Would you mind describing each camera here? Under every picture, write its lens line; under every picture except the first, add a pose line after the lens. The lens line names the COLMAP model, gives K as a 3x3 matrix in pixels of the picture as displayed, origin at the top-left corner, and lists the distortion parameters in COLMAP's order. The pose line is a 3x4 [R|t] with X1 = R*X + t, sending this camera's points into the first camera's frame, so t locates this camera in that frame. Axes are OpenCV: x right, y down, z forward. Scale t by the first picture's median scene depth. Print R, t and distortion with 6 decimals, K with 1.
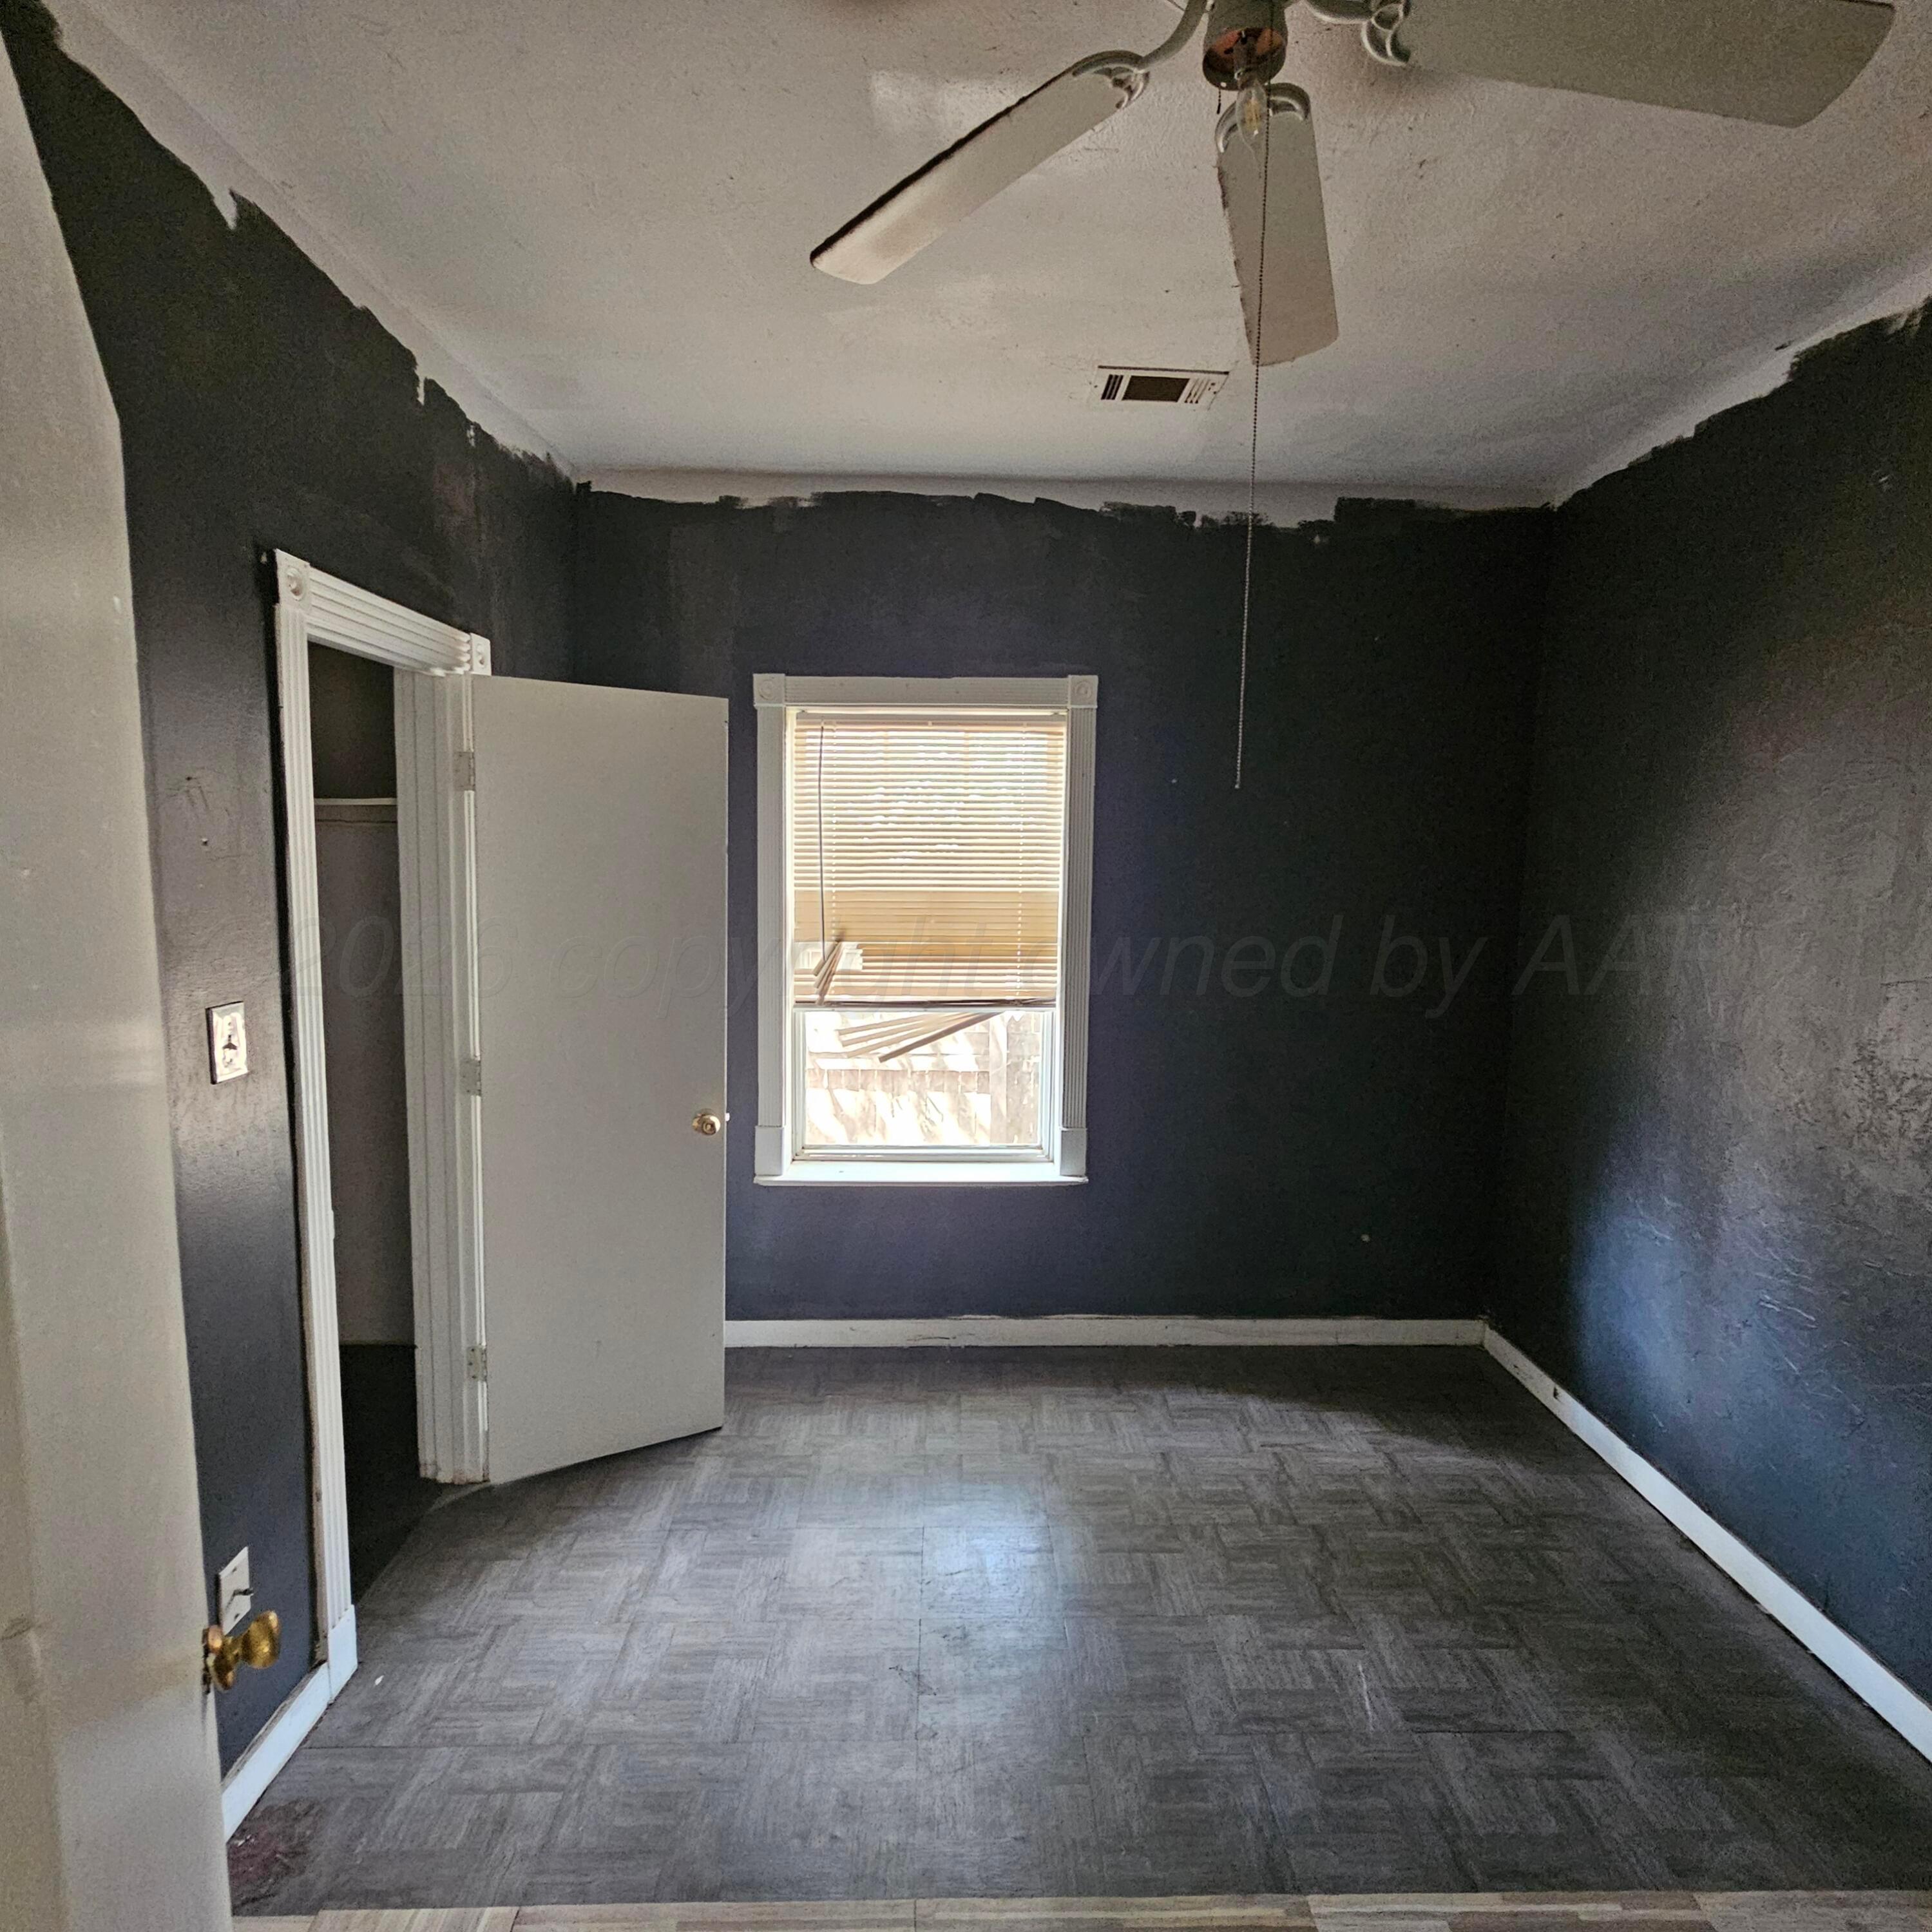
lens RADIAL K [[1056.4, 0, 964.6], [0, 1056.4, 959.0], [0, 0, 1]] dist [-0.002219, -0.000691]
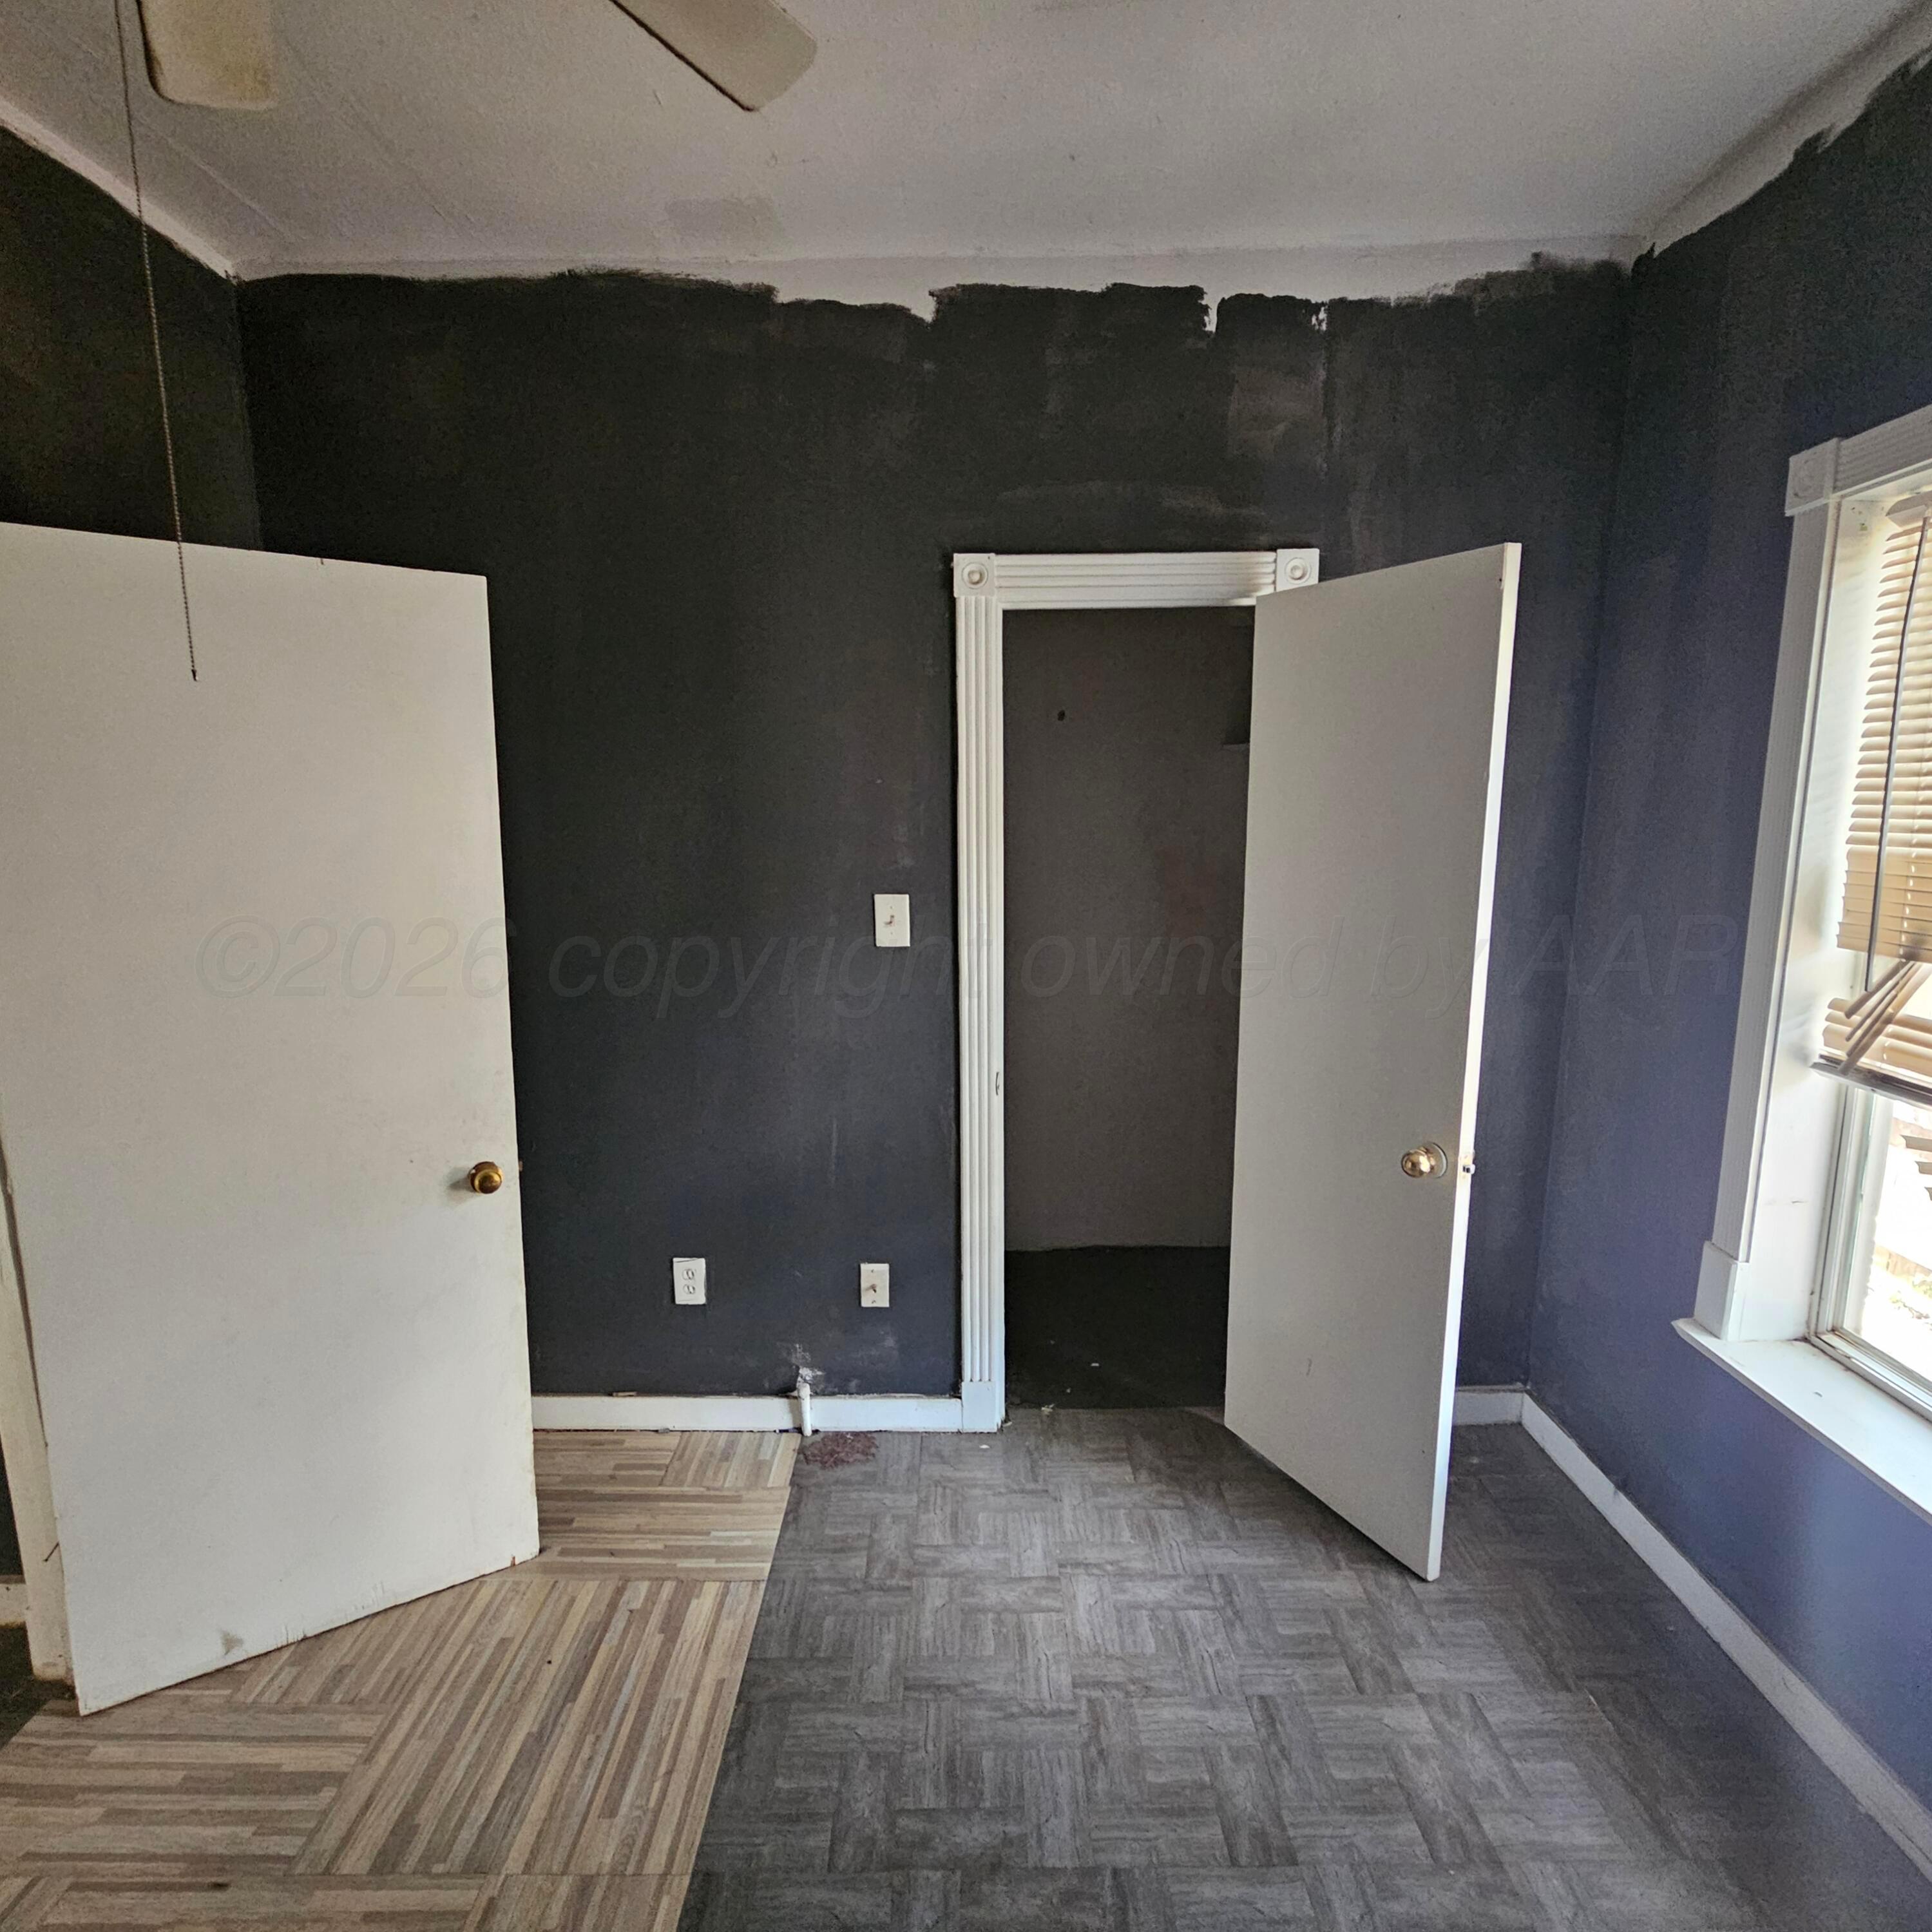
lens RADIAL K [[1056.4, 0, 974.4], [0, 1056.4, 962.7], [0, 0, 1]] dist [-0.002219, -0.000691]
pose [[-0.016676, 0.143531, -0.989505, 0.490166], [-0.097048, 0.984738, 0.144475, -0.056261], [0.995140, 0.098439, -0.002492, 0.740317]]
